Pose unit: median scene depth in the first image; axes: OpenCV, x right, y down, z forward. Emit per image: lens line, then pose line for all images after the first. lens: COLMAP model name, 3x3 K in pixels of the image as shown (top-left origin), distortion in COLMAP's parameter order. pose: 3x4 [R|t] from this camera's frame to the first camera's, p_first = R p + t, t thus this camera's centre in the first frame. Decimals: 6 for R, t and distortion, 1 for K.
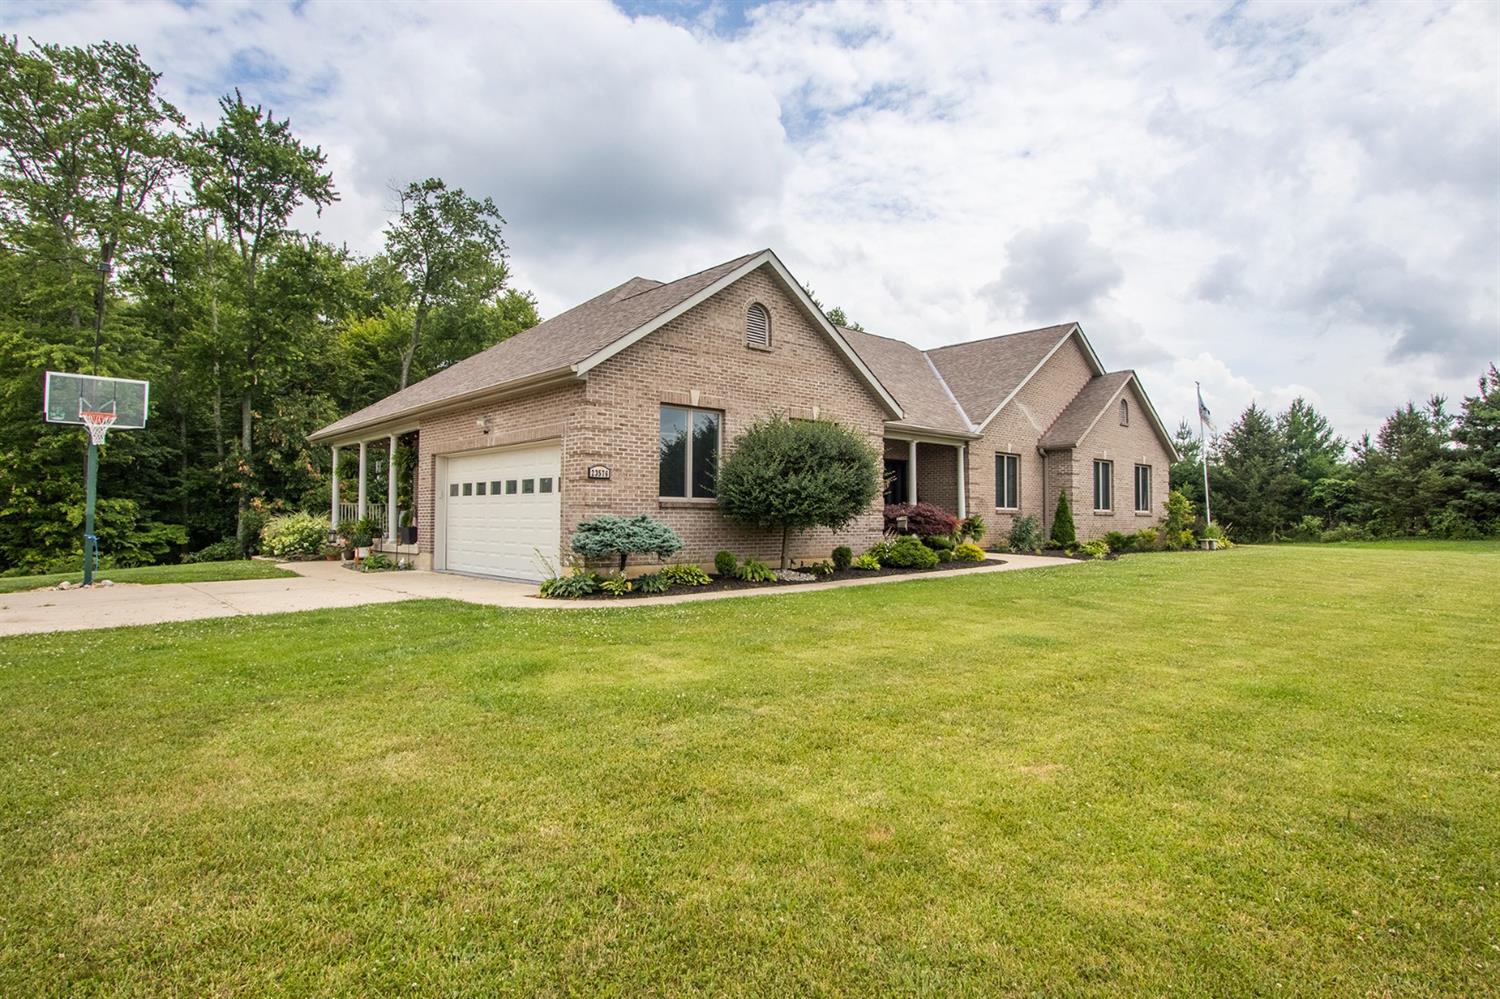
lens RADIAL K [[826.8, 0, 752.1], [0, 826.8, 449.1], [0, 0, 1]] dist [0.000066, -0.032308]
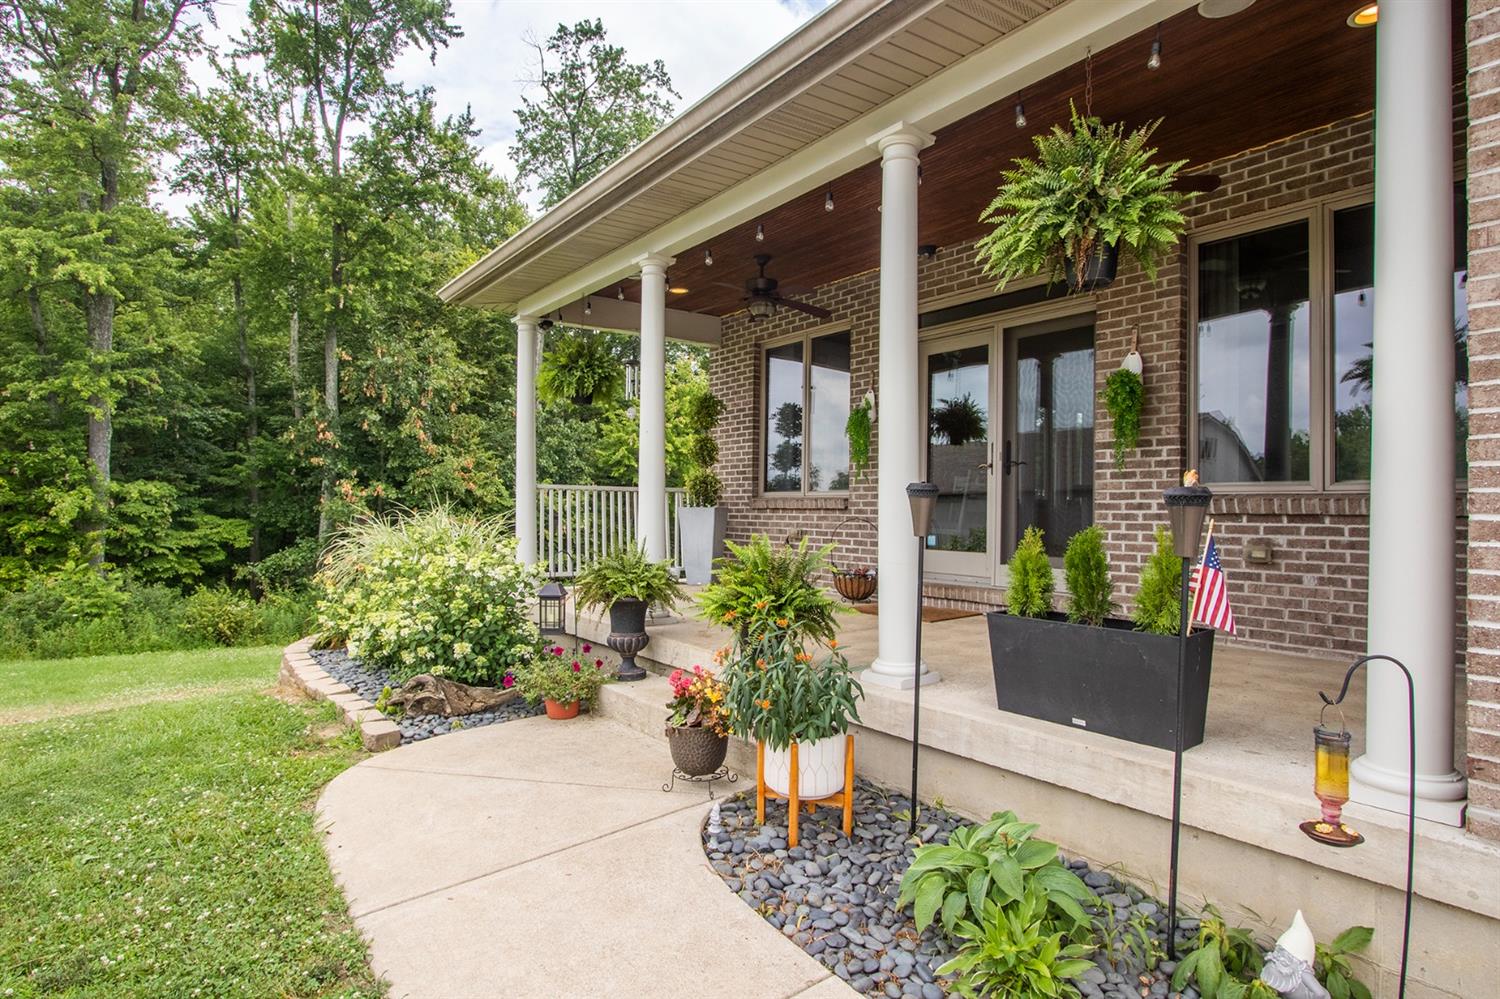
lens RADIAL K [[826.8, 0, 752.1], [0, 826.8, 449.1], [0, 0, 1]] dist [0.000066, -0.032308]
pose [[0.995308, -0.000450, -0.096761, -0.212044], [0.001846, 0.999896, 0.014336, 0.025177], [0.096744, -0.014448, 0.995204, 0.371779]]
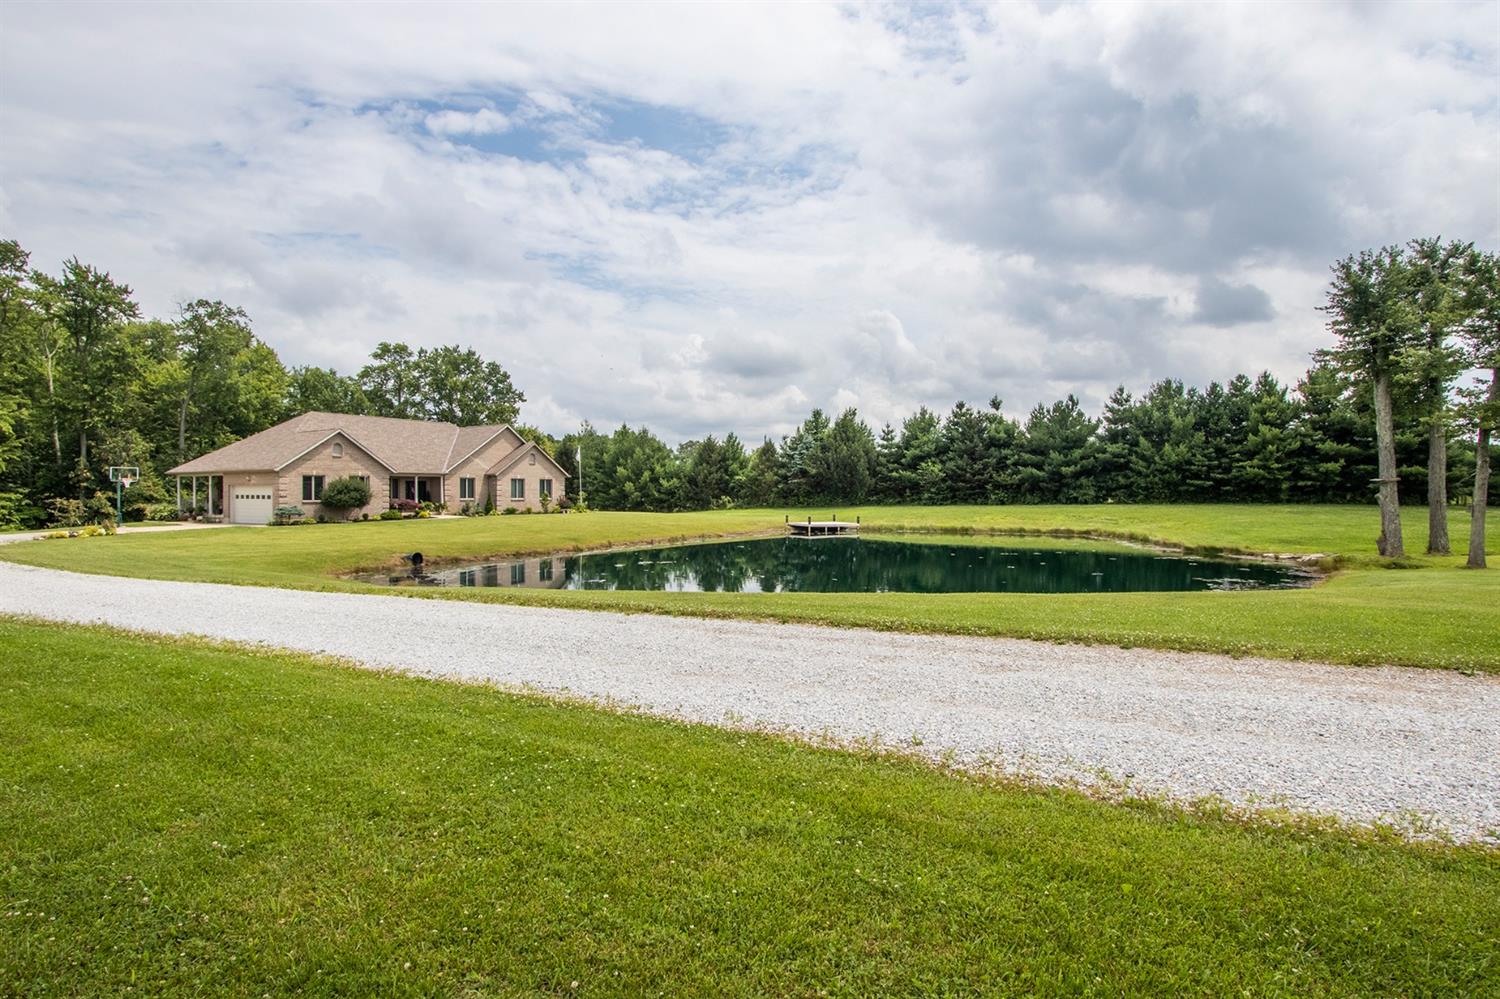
lens RADIAL K [[808.4, 0, 752.2], [0, 808.4, 458.1], [0, 0, 1]] dist [-0.012870, 0.001291]
pose [[0.963880, 0.005584, 0.266278, 0.299217], [-0.017480, 0.998951, 0.042325, -0.110422], [-0.265763, -0.045451, 0.962966, -1.034452]]
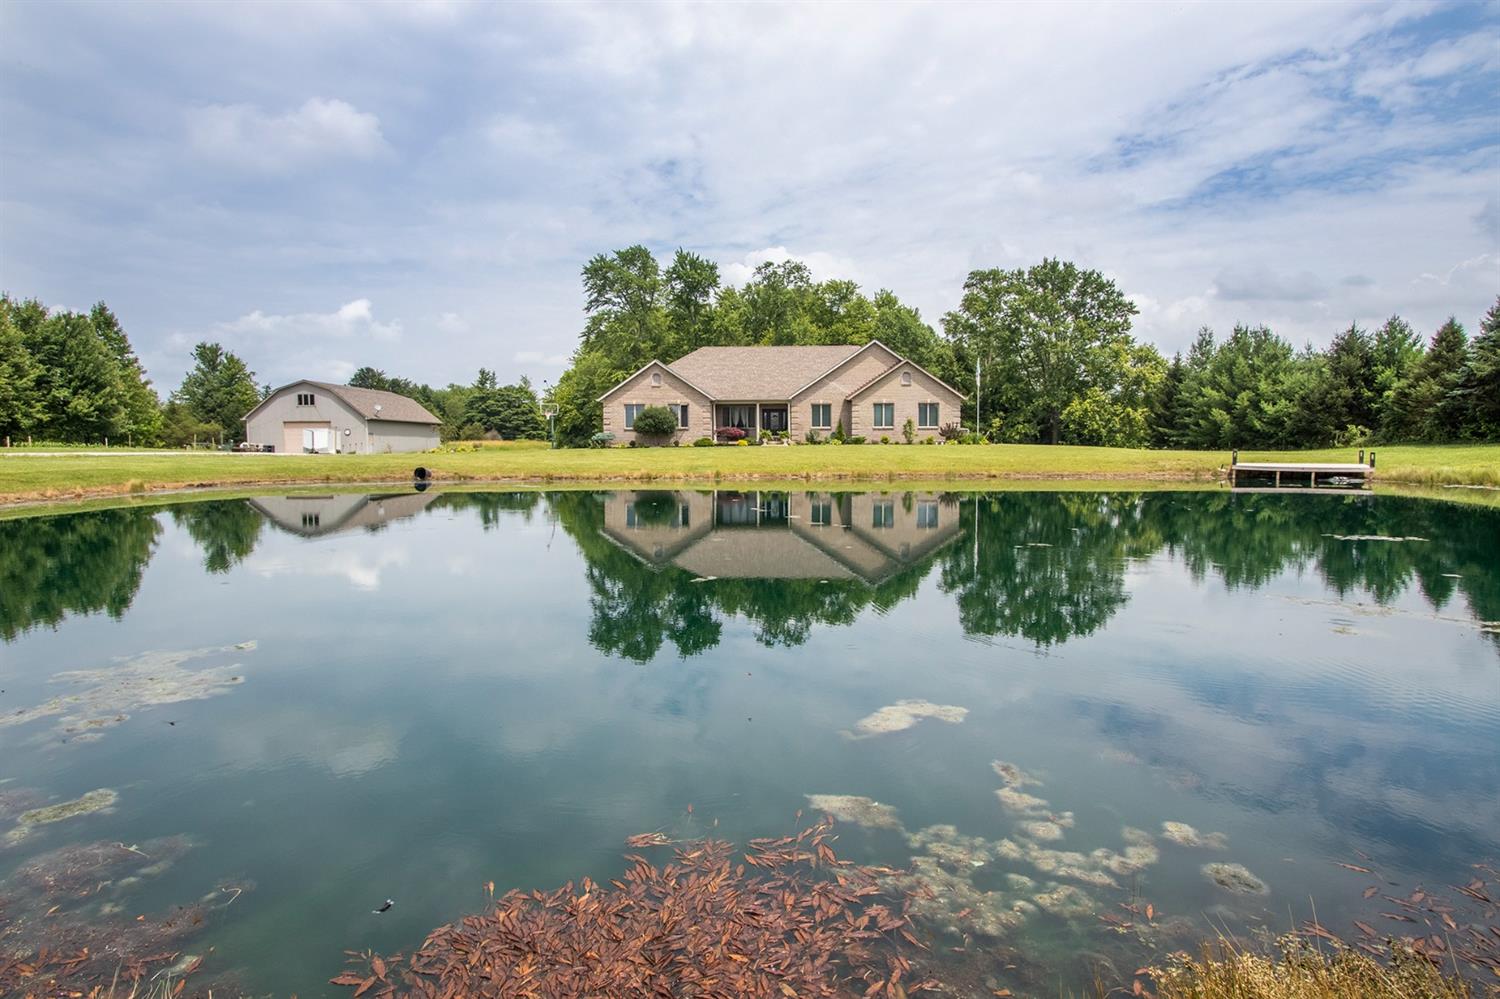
lens RADIAL K [[804.9, 0, 750.4], [0, 804.9, 510.0], [0, 0, 1]] dist [-0.014428, 0.013471]
pose [[0.711019, 0.050675, -0.701345, 1.092272], [0.066741, 0.988034, 0.139051, -0.018120], [0.699999, -0.145677, 0.699128, -0.497046]]
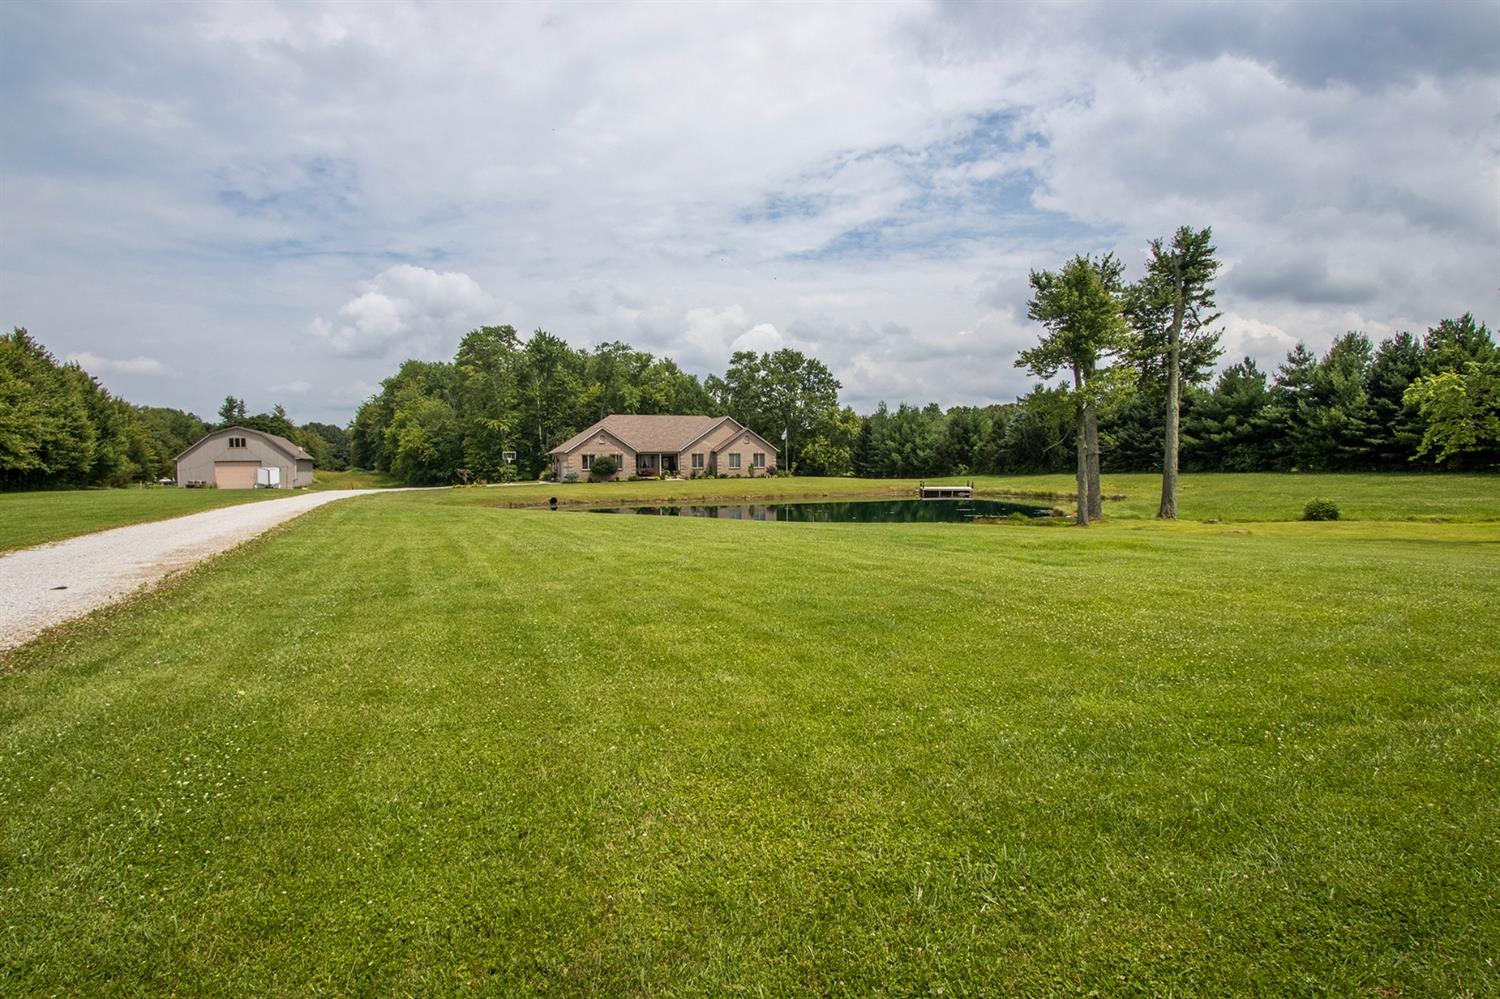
lens RADIAL K [[804.9, 0, 750.4], [0, 804.9, 510.0], [0, 0, 1]] dist [-0.014428, 0.013471]
pose [[0.931084, 0.009719, -0.364675, 1.175790], [0.044089, 0.989320, 0.138934, -0.152829], [0.362131, -0.145438, 0.920711, -1.508562]]
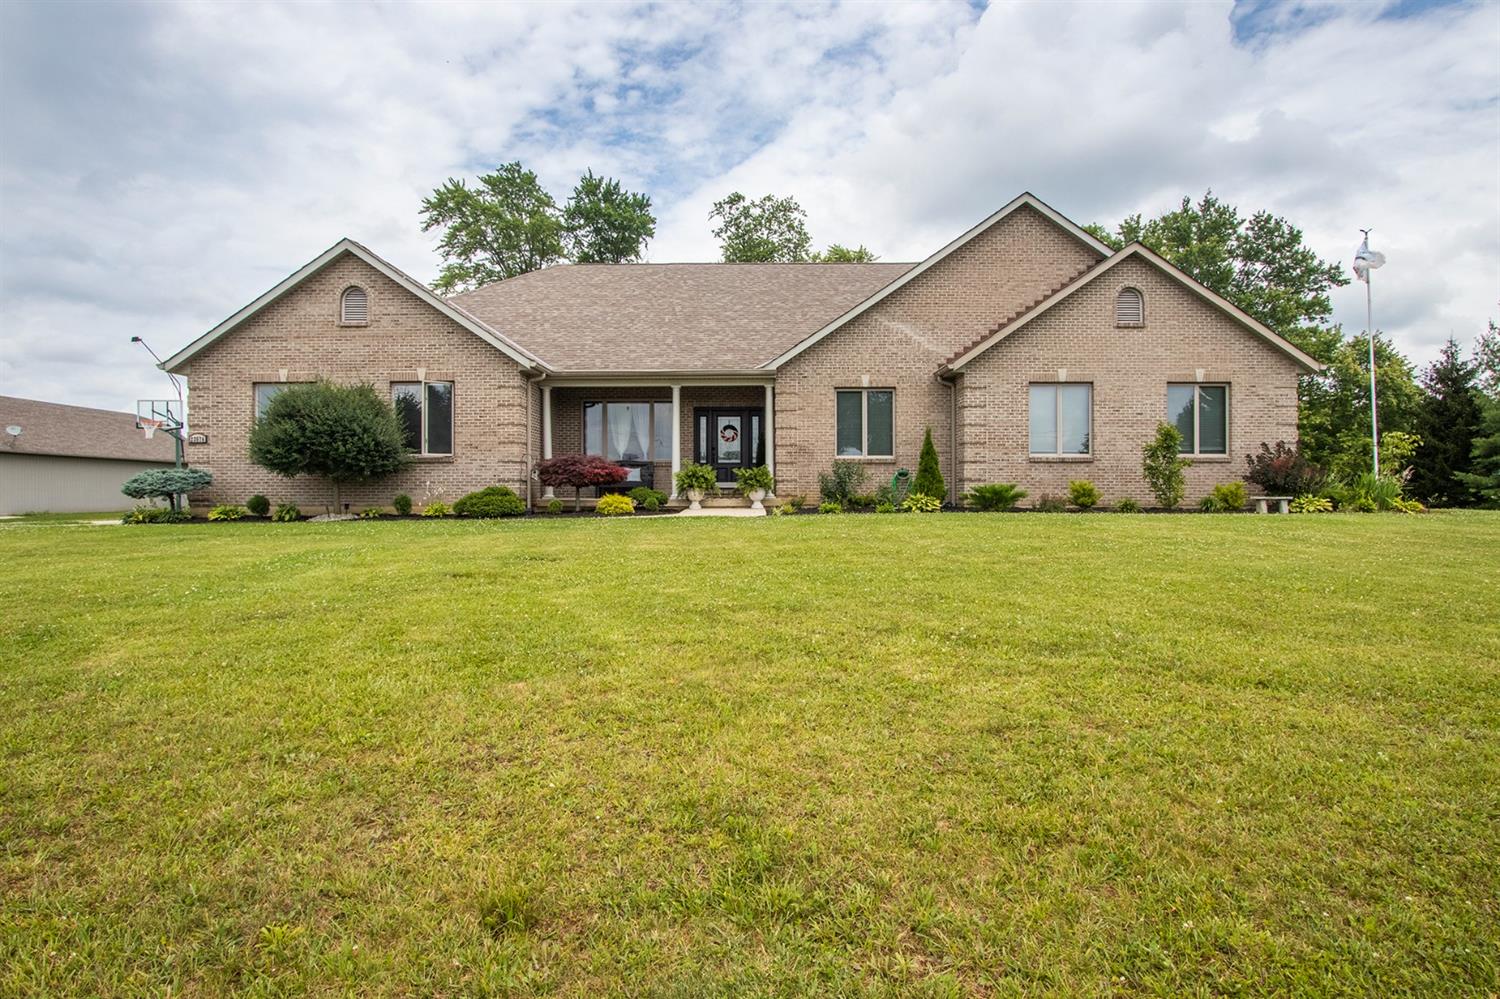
lens RADIAL K [[780.3, 0, 750.0], [0, 780.3, 499.5], [0, 0, 1]] dist [-0.015399, 0.000034]
pose [[0.725479, 0.000811, -0.688244, 0.449721], [0.063304, 0.995682, 0.067902, 0.032539], [0.685327, -0.092830, 0.722295, 0.218399]]
